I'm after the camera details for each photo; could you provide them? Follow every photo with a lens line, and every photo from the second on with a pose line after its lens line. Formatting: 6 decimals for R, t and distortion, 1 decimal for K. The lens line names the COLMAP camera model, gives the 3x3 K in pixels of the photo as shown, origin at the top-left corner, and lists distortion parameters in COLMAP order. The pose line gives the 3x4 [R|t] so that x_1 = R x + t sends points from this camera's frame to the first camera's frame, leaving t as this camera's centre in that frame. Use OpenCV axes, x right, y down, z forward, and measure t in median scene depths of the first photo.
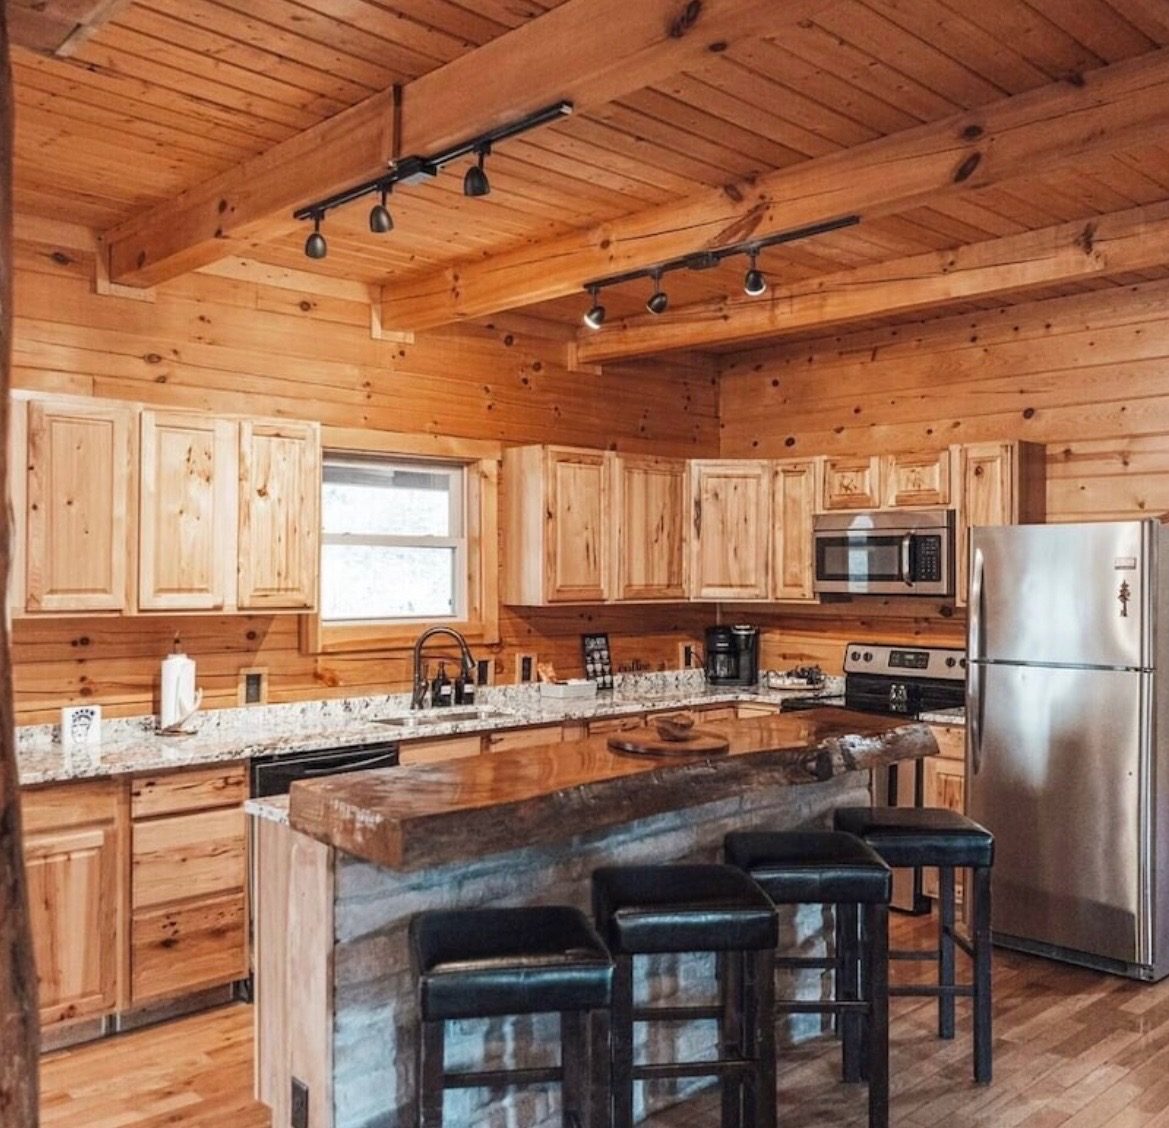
lens RADIAL K [[1157.4, 0, 584.5], [0, 1157.4, 564.0], [0, 0, 1]] dist [-0.008972, 0.004805]
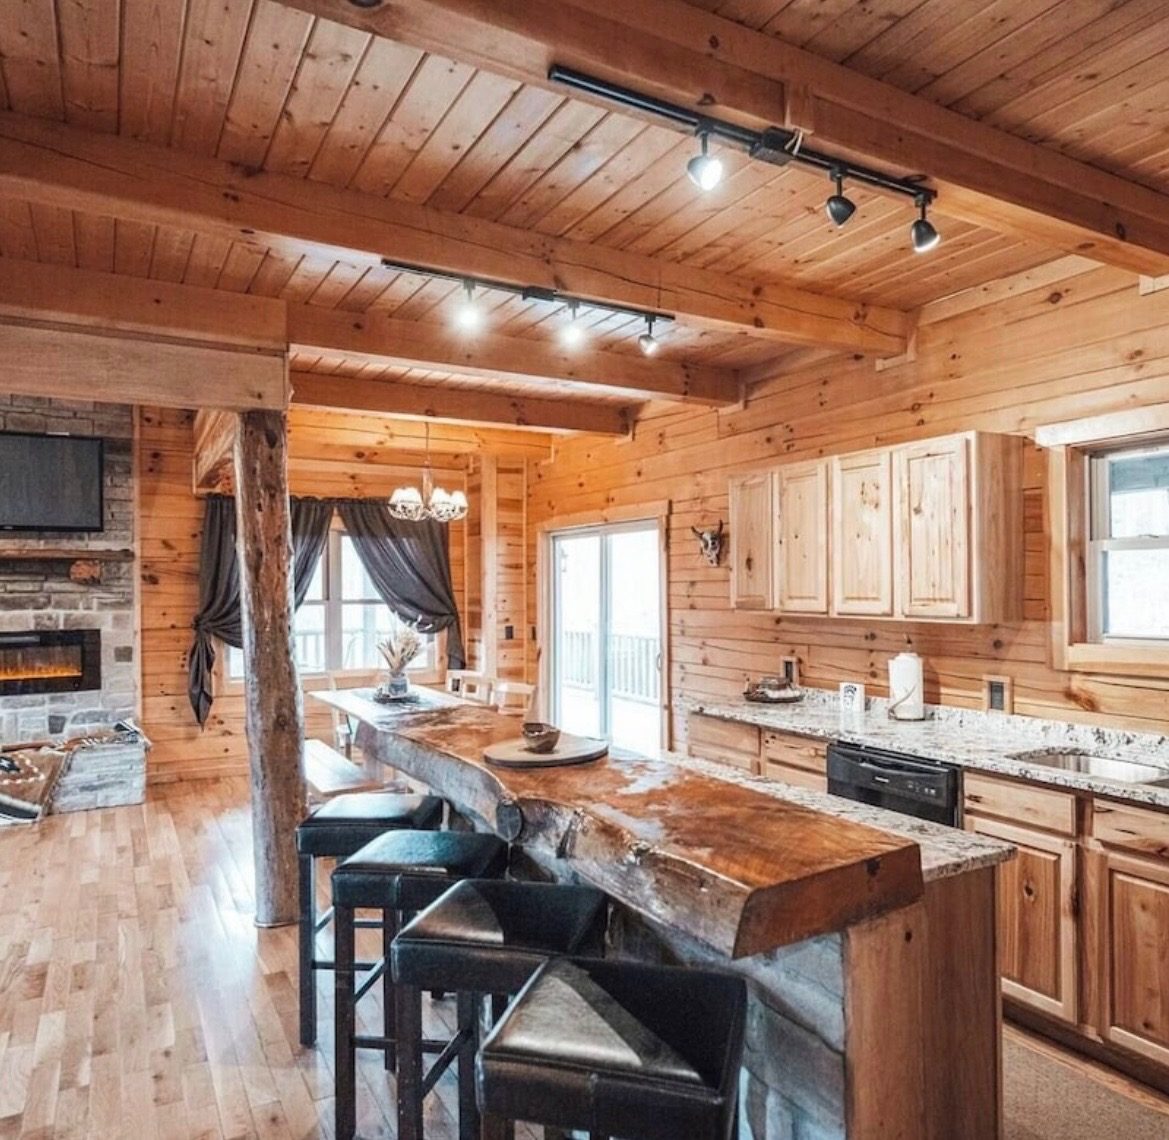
lens RADIAL K [[815.2, 0, 579.8], [0, 815.2, 589.3], [0, 0, 1]] dist [0.007407, 0.002950]
pose [[-0.222636, -0.000215, -0.974902, 0.435339], [0.011452, 0.999930, -0.002835, 0.008913], [0.974834, -0.011796, -0.222618, 0.686067]]
